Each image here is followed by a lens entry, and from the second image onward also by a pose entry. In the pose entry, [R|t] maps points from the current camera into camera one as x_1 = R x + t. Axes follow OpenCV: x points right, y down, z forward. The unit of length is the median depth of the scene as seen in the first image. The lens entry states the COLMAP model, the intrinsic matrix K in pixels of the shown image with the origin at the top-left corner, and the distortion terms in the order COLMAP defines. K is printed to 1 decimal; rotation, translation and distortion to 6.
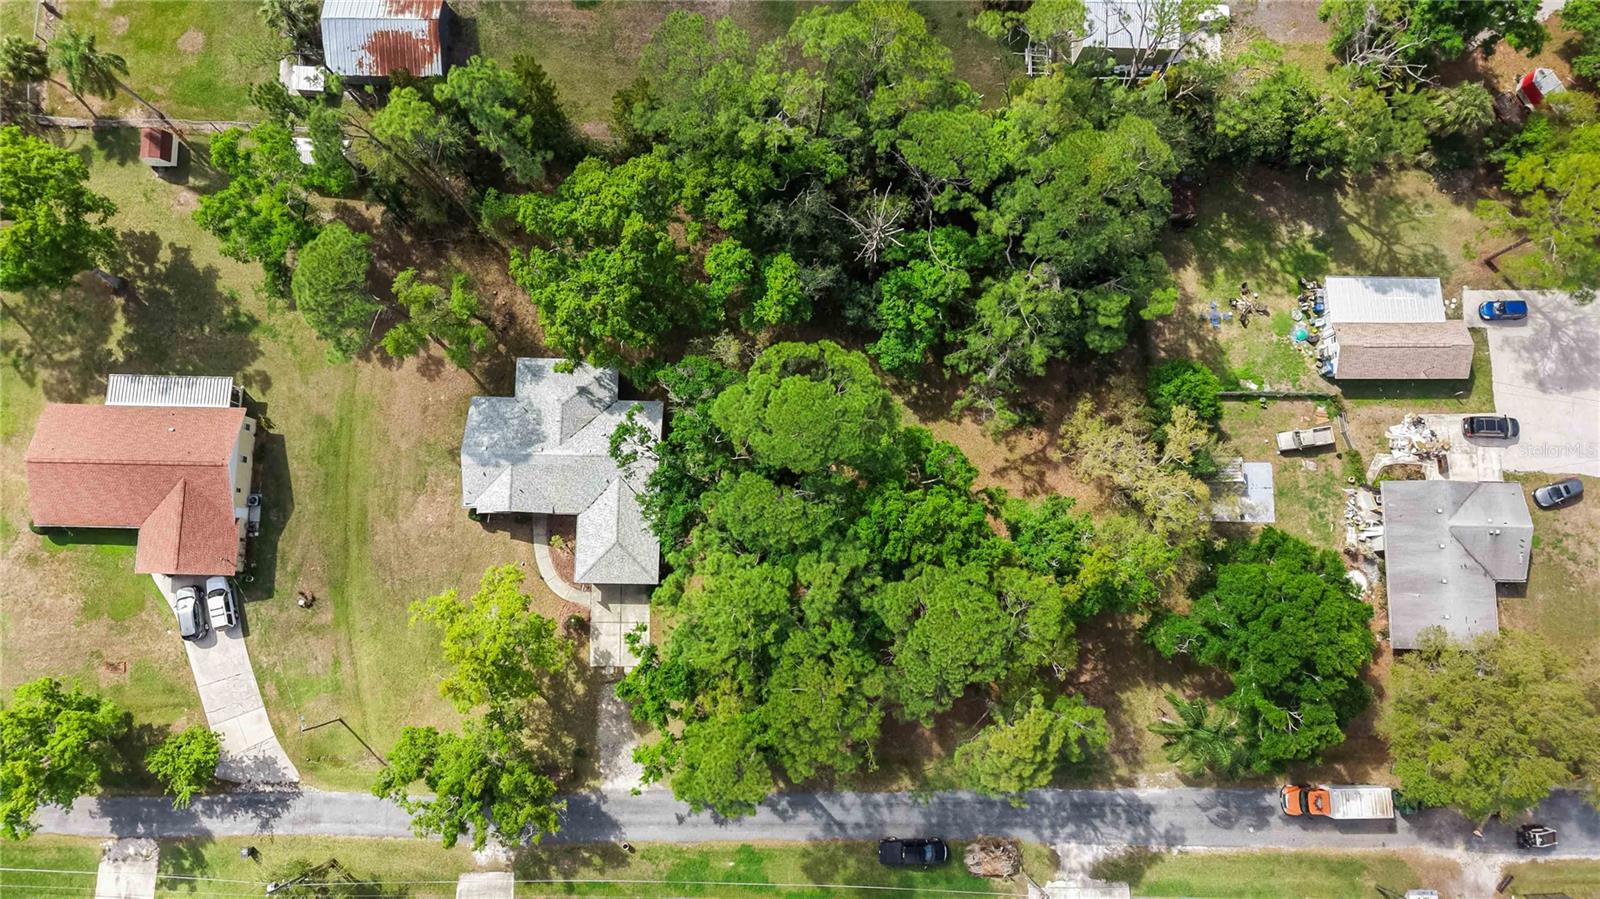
lens RADIAL K [[1067.0, 0, 801.9], [0, 1067.0, 450.3], [0, 0, 1]] dist [0.026220, -0.029475]
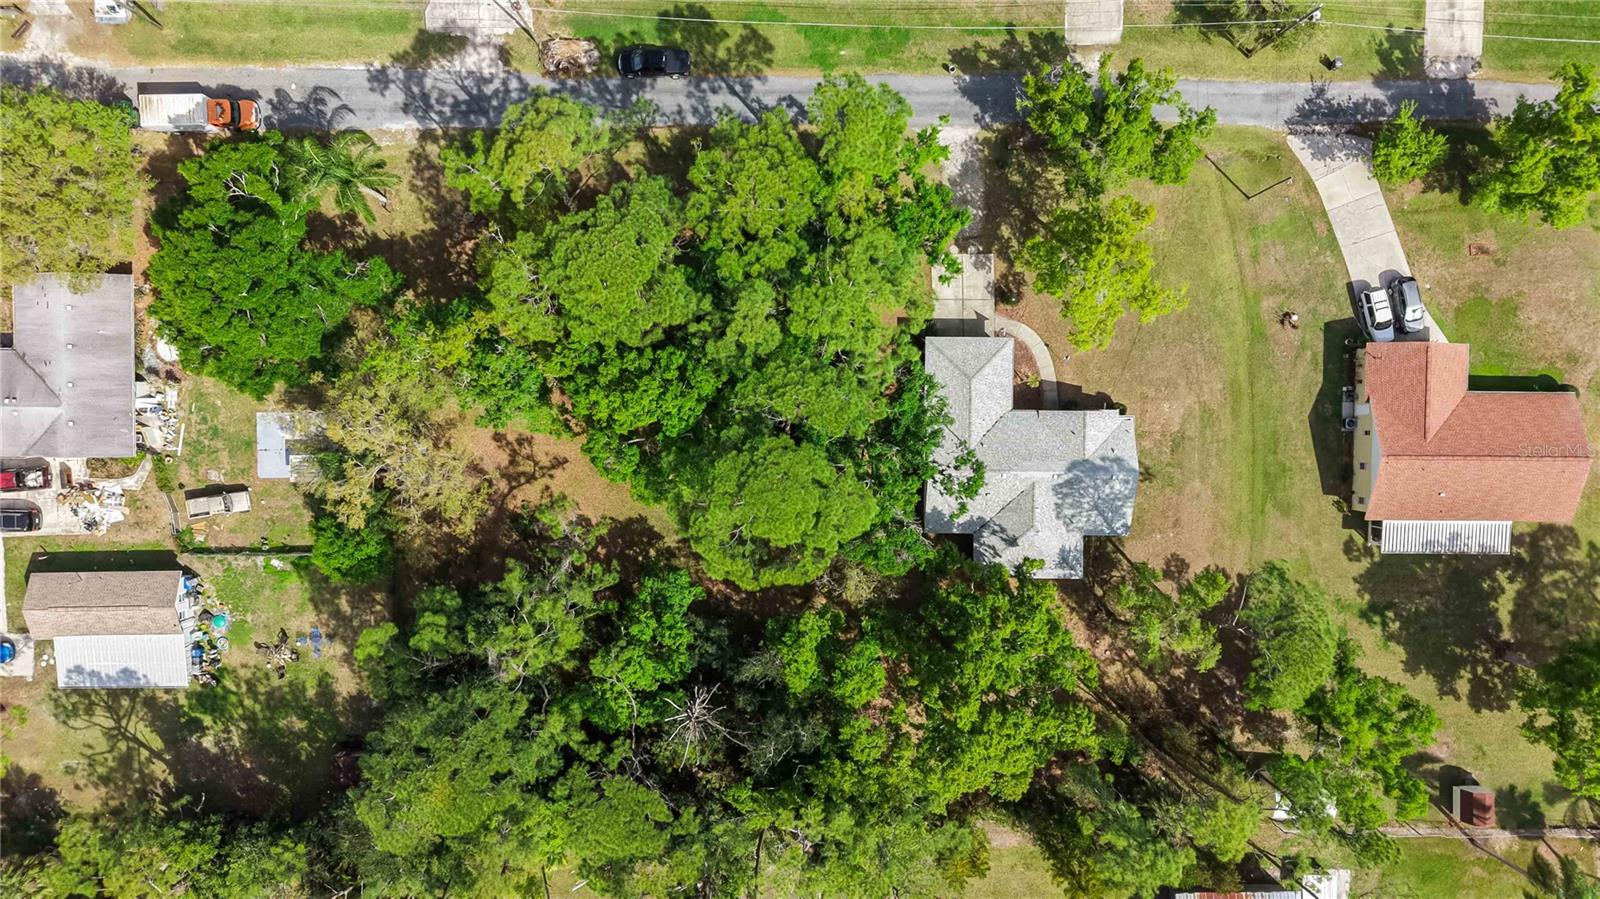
lens RADIAL K [[1067.0, 0, 801.9], [0, 1067.0, 450.3], [0, 0, 1]] dist [0.026220, -0.029475]
pose [[-0.999181, 0.009195, -0.039401, 0.012529], [-0.013213, -0.994596, 0.102972, -0.070421], [-0.038241, 0.103408, 0.993904, 0.079035]]
